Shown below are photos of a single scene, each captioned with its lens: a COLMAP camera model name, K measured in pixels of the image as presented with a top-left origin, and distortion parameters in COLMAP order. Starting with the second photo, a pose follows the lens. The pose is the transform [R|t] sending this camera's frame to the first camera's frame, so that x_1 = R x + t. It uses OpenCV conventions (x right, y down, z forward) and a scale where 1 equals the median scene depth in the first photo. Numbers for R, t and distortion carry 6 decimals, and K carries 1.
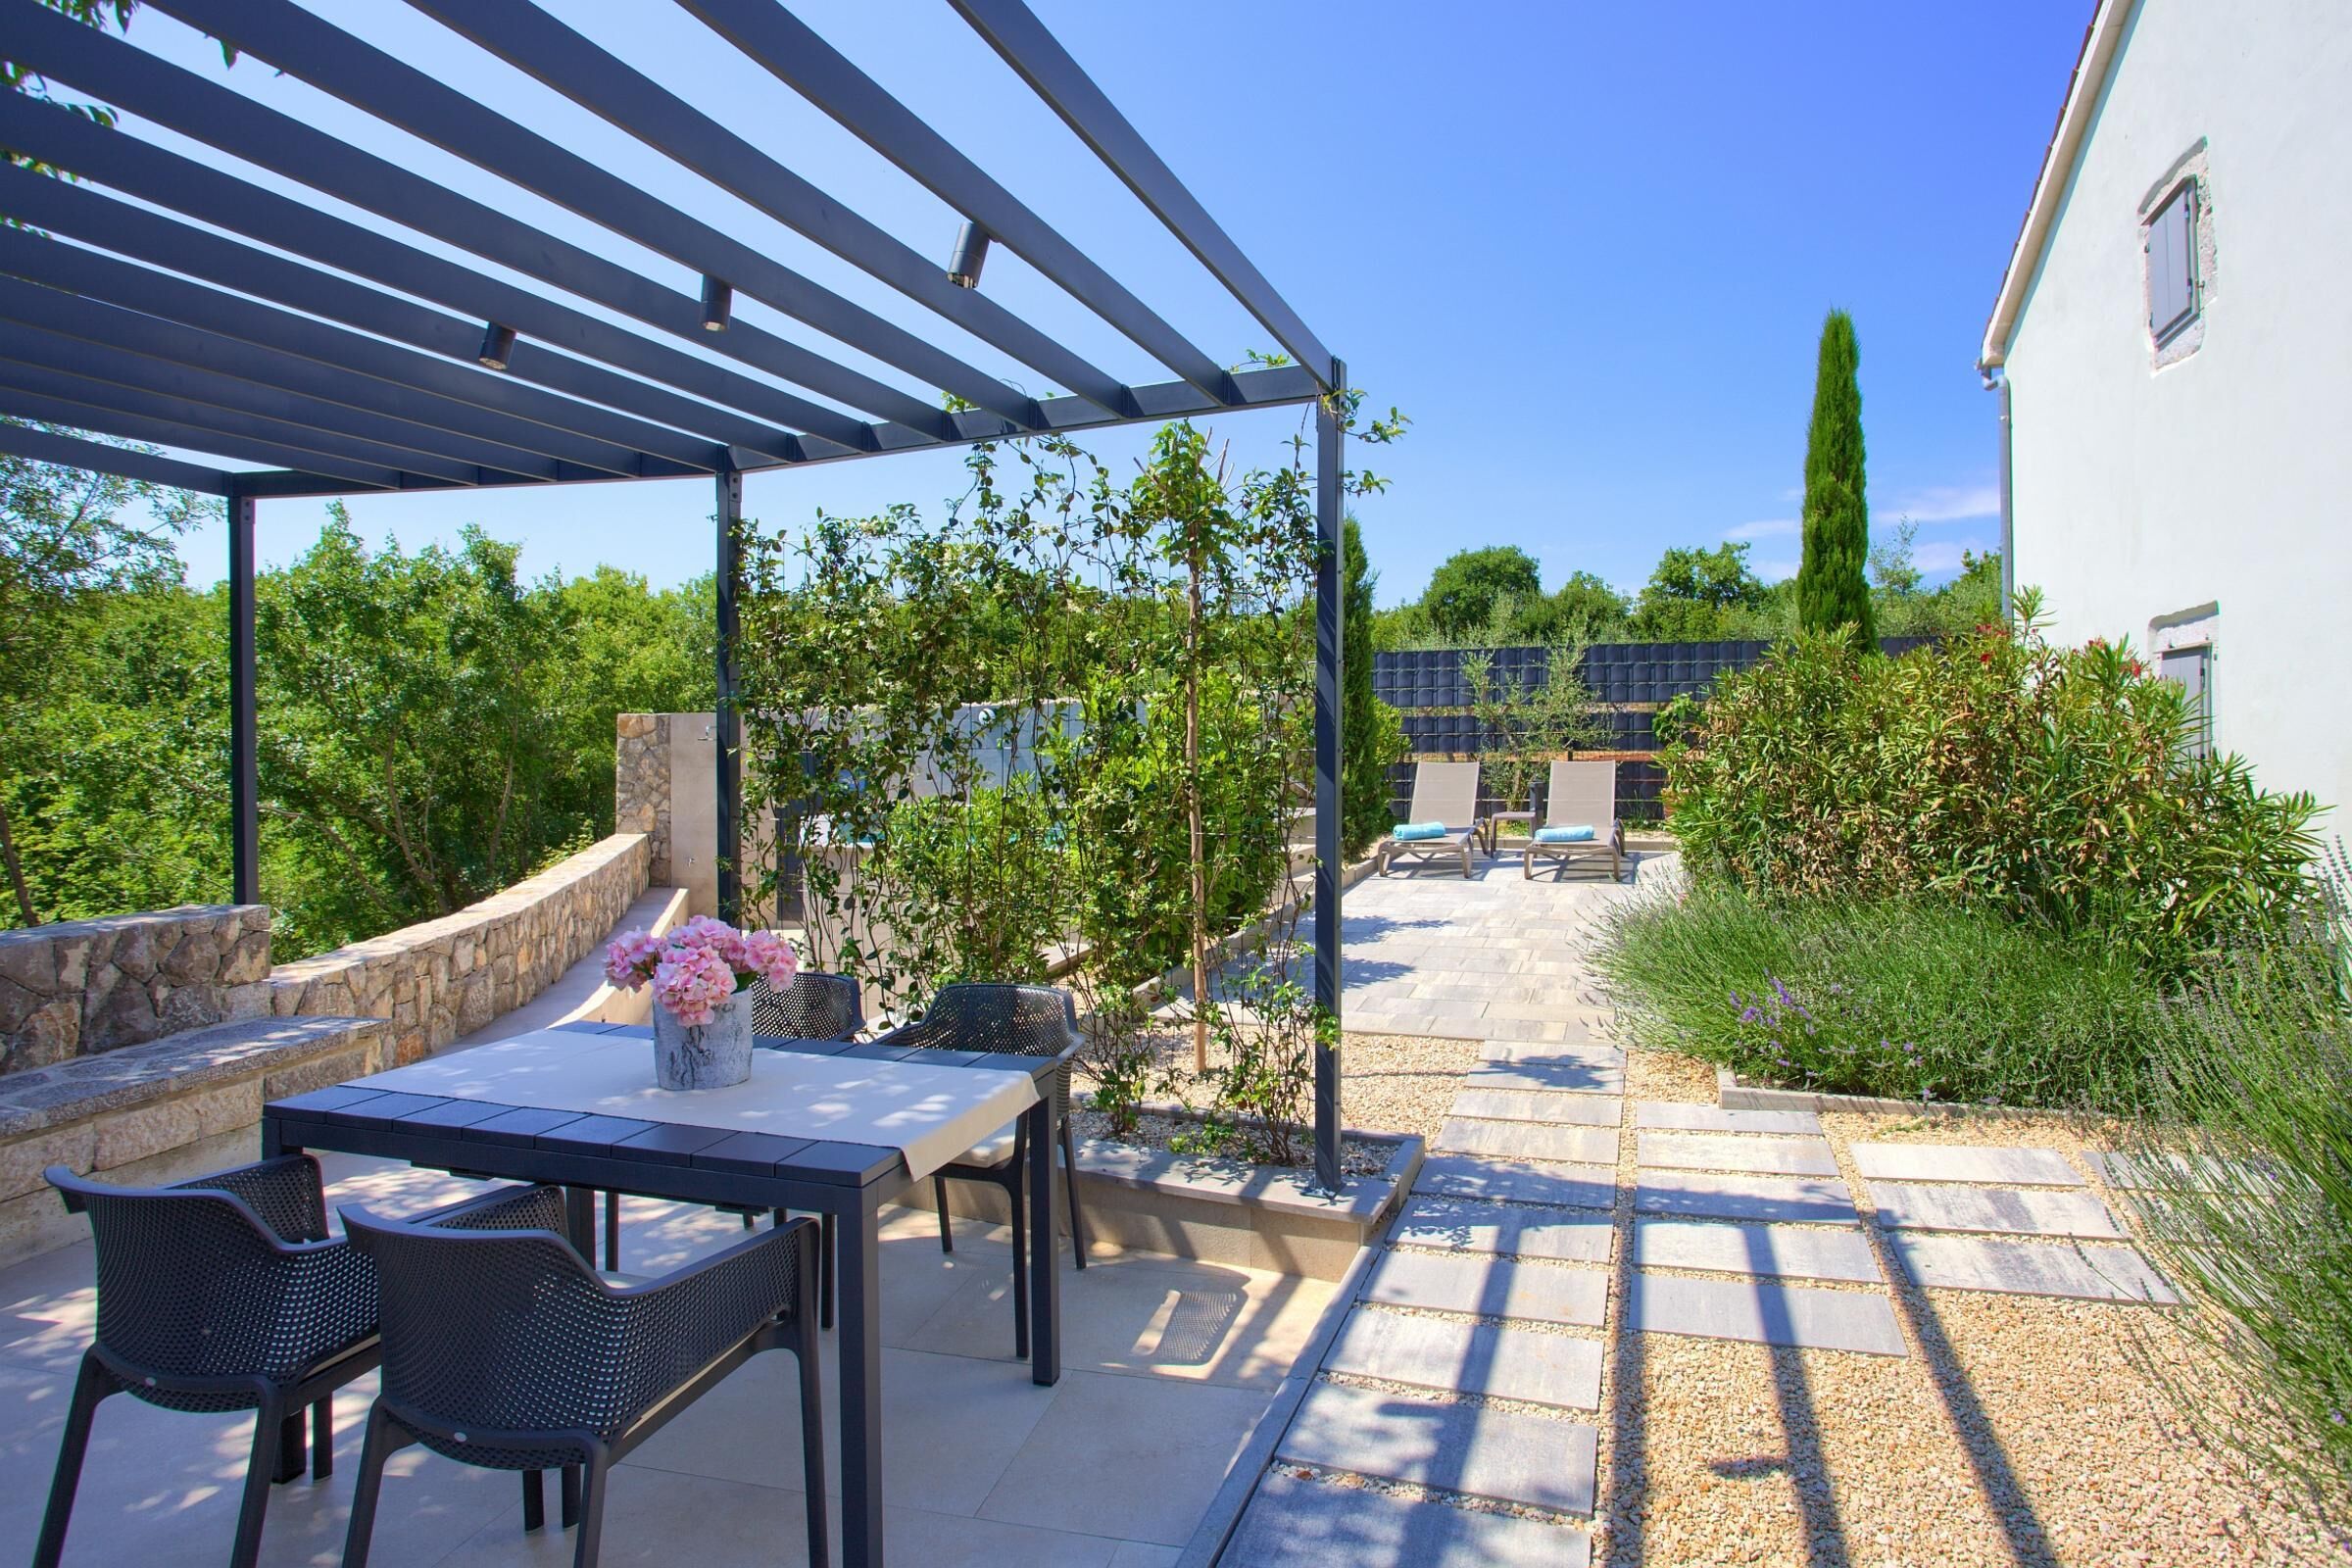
lens RADIAL K [[1206.5, 0, 1244.5], [0, 1206.5, 722.7], [0, 0, 1]] dist [-0.021176, 0.011138]
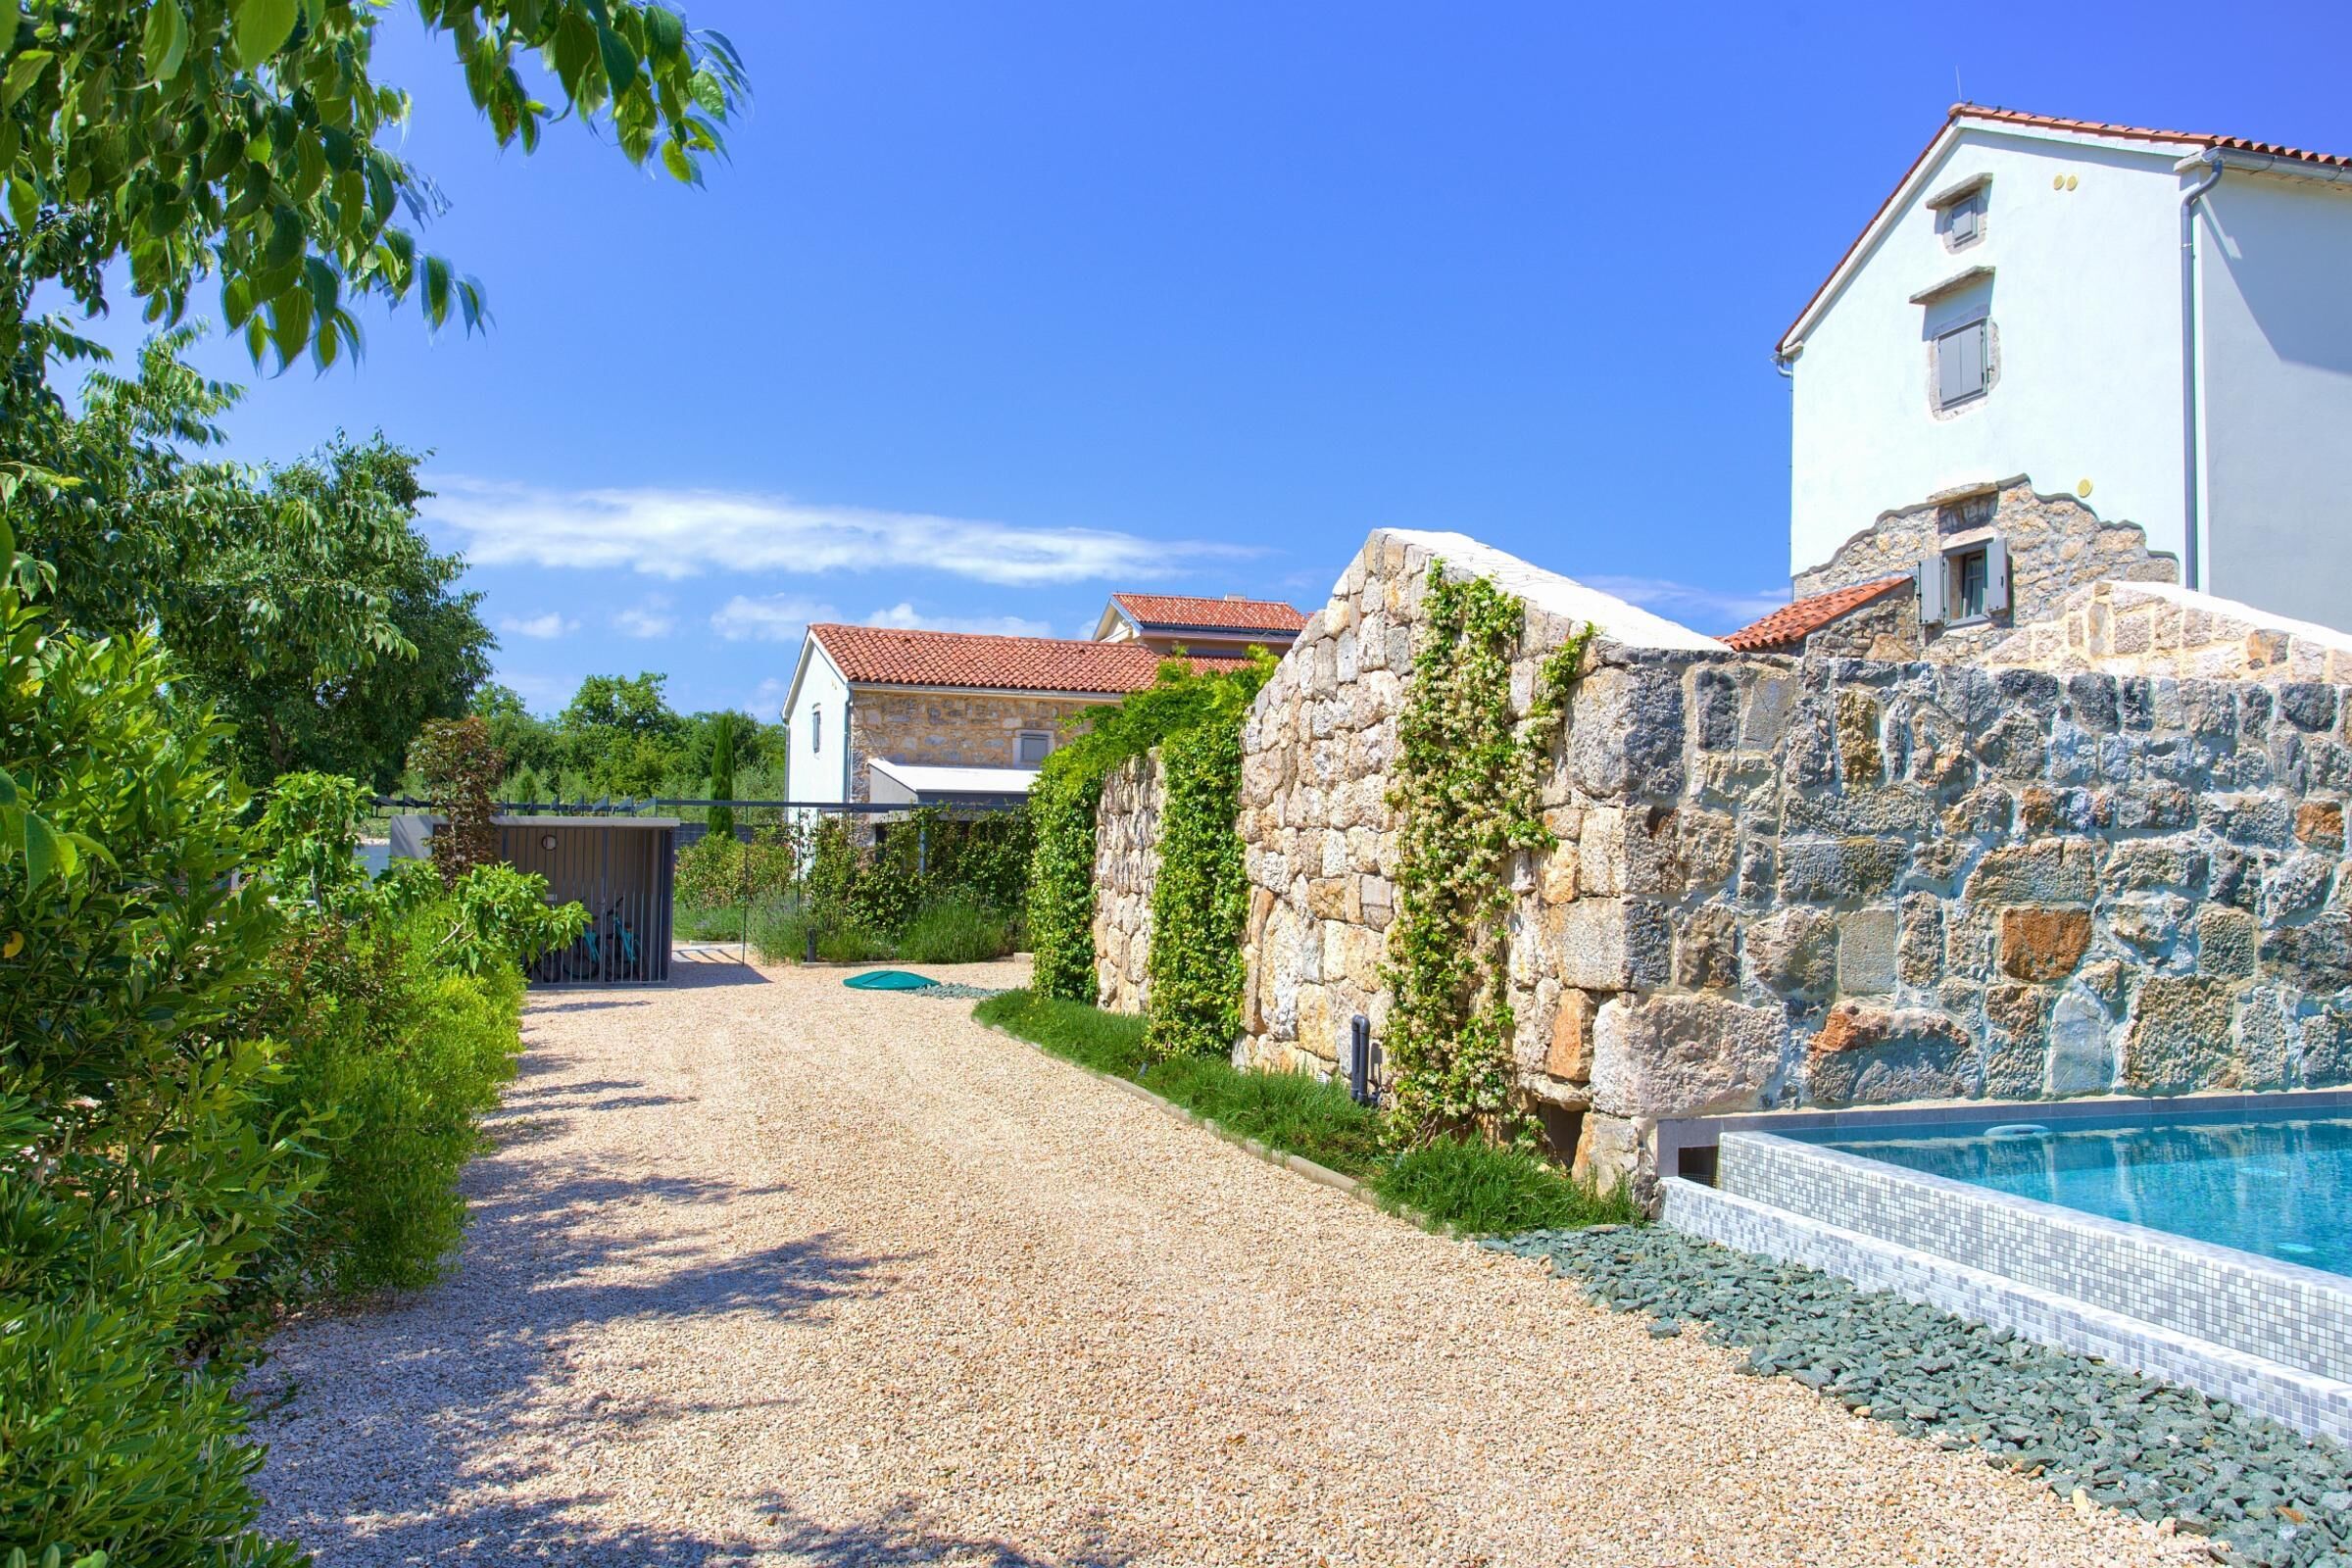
lens RADIAL K [[1797.8, 0, 1173.6], [0, 1797.8, 775.0], [0, 0, 1]] dist [-0.000496, -0.000495]
pose [[0.771820, 0.045588, 0.634205, -1.631151], [-0.026113, 0.998858, -0.040020, -0.078650], [-0.635305, 0.014327, 0.772128, -3.497126]]
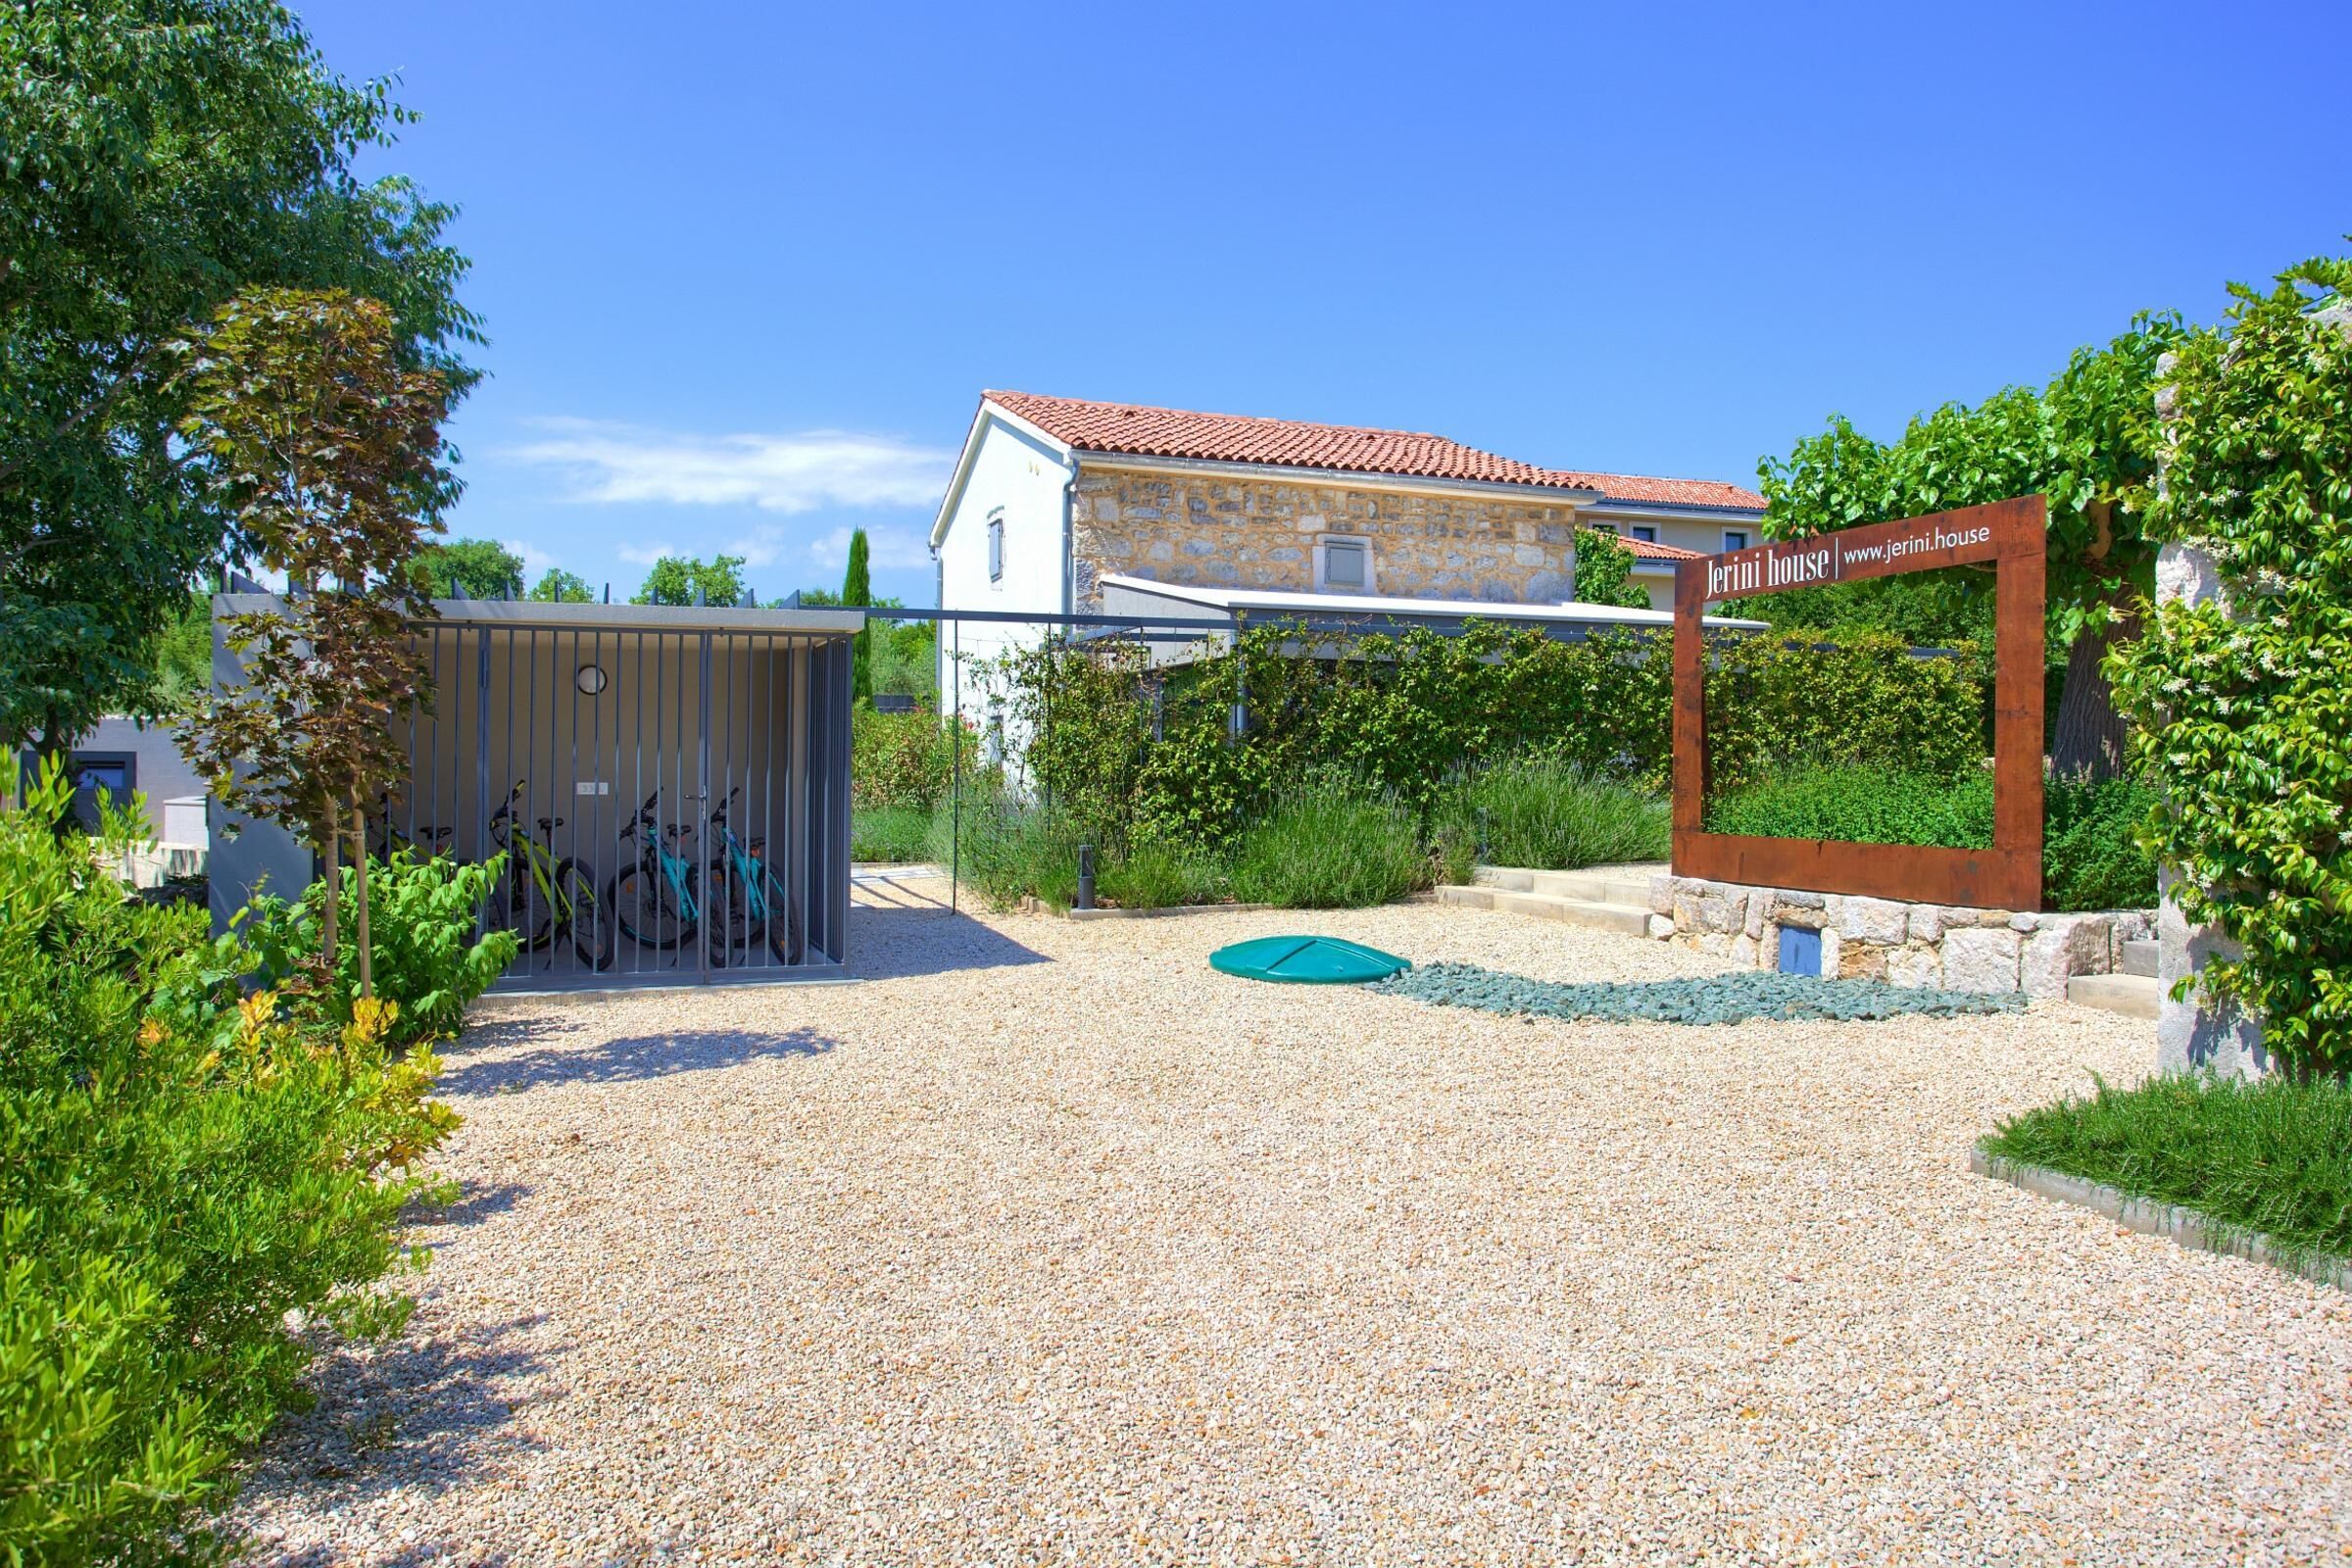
lens RADIAL K [[1627.1, 0, 1177.0], [0, 1627.1, 777.9], [0, 0, 1]] dist [-0.002539, -0.000390]
pose [[0.777318, 0.007322, 0.629066, -0.904516], [-0.020342, 0.999702, 0.013501, 0.006627], [-0.628779, -0.023291, 0.777235, -1.638420]]
